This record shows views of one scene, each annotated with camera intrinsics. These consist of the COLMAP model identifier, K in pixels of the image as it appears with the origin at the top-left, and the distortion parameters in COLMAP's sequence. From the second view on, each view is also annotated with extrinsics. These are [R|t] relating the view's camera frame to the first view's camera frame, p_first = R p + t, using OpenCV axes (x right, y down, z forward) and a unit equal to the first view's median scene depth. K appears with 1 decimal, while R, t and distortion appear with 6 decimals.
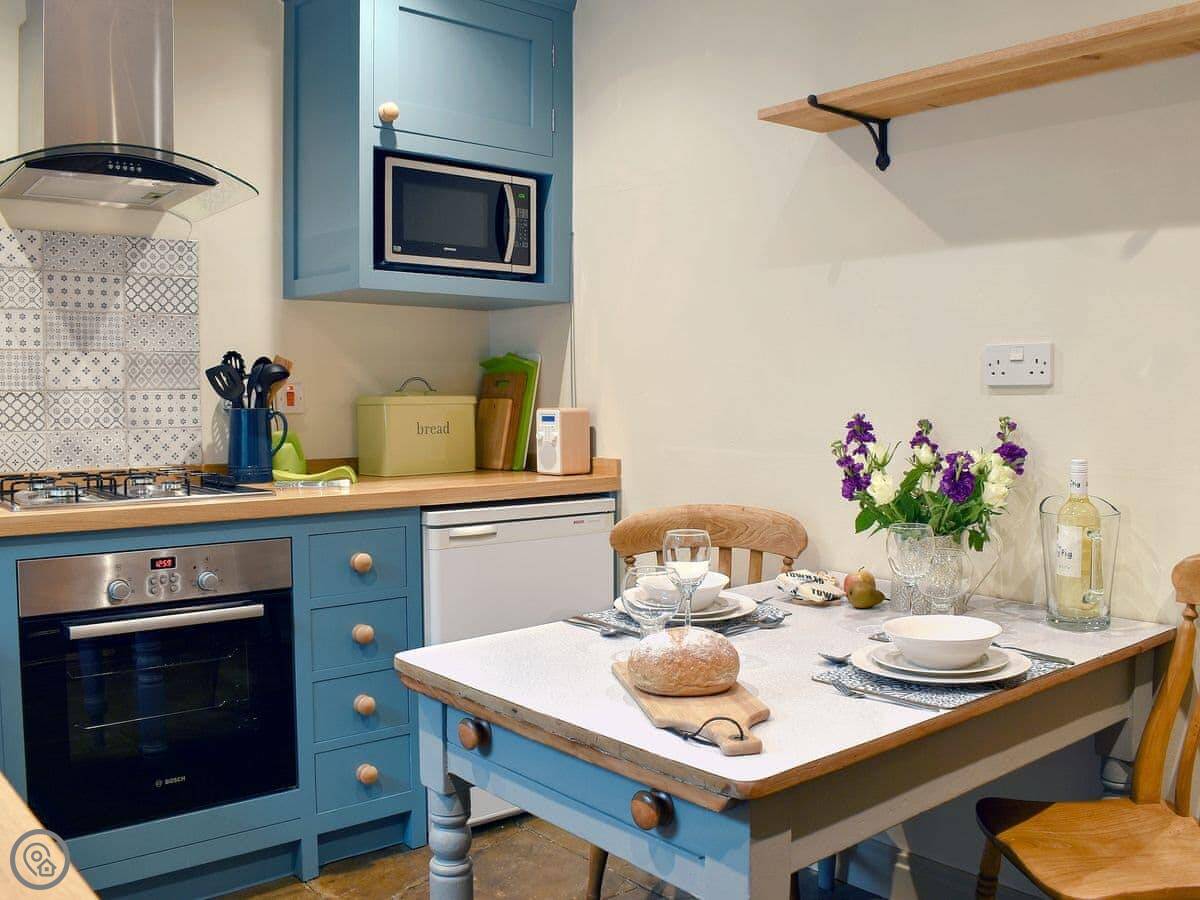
lens RADIAL K [[1114.5, 0, 593.0], [0, 1114.5, 451.8], [0, 0, 1]] dist [-0.086235, -0.000057]
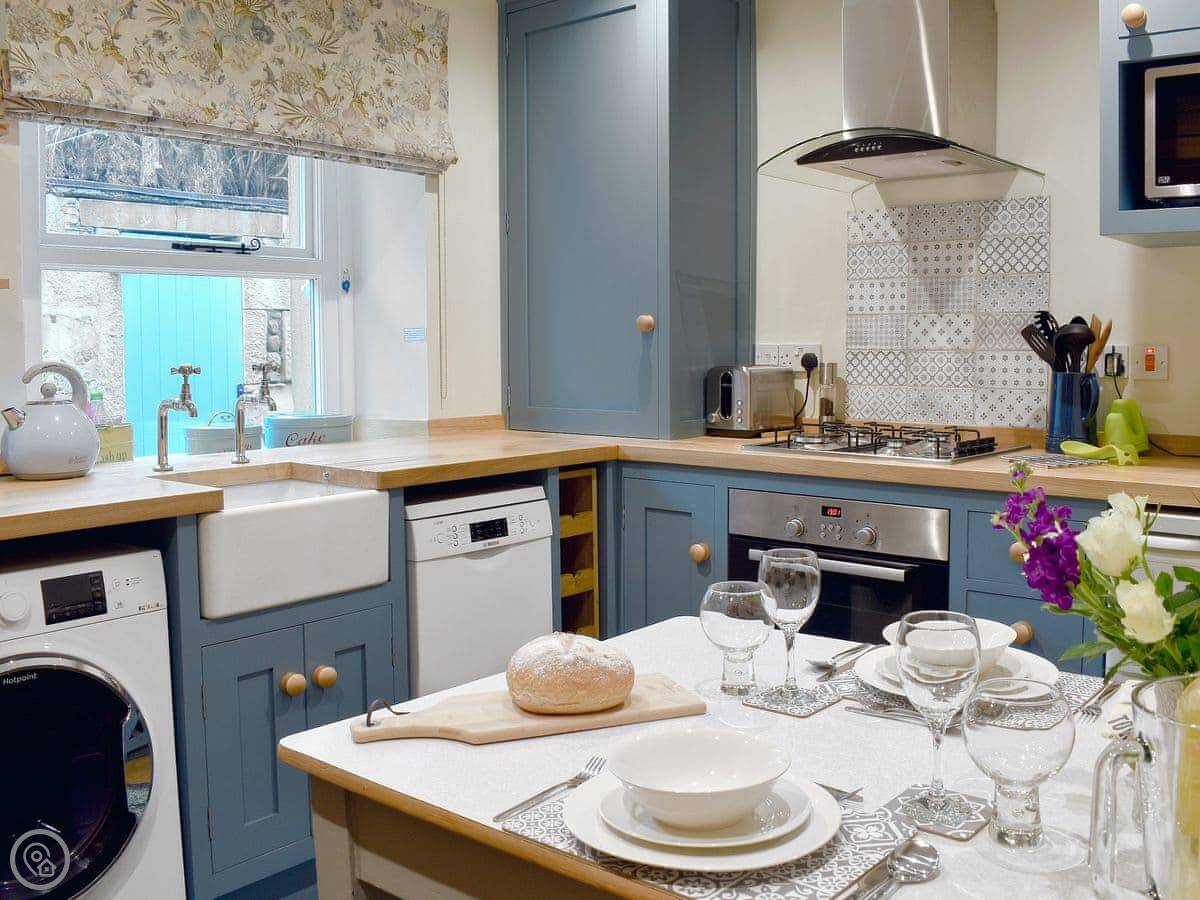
lens RADIAL K [[1114.5, 0, 593.0], [0, 1114.5, 451.8], [0, 0, 1]] dist [-0.086235, -0.000057]
pose [[0.184920, 0.097497, -0.977905, 0.540473], [-0.050112, 0.994708, 0.089696, -0.036660], [0.981475, 0.032418, 0.188827, 0.456033]]
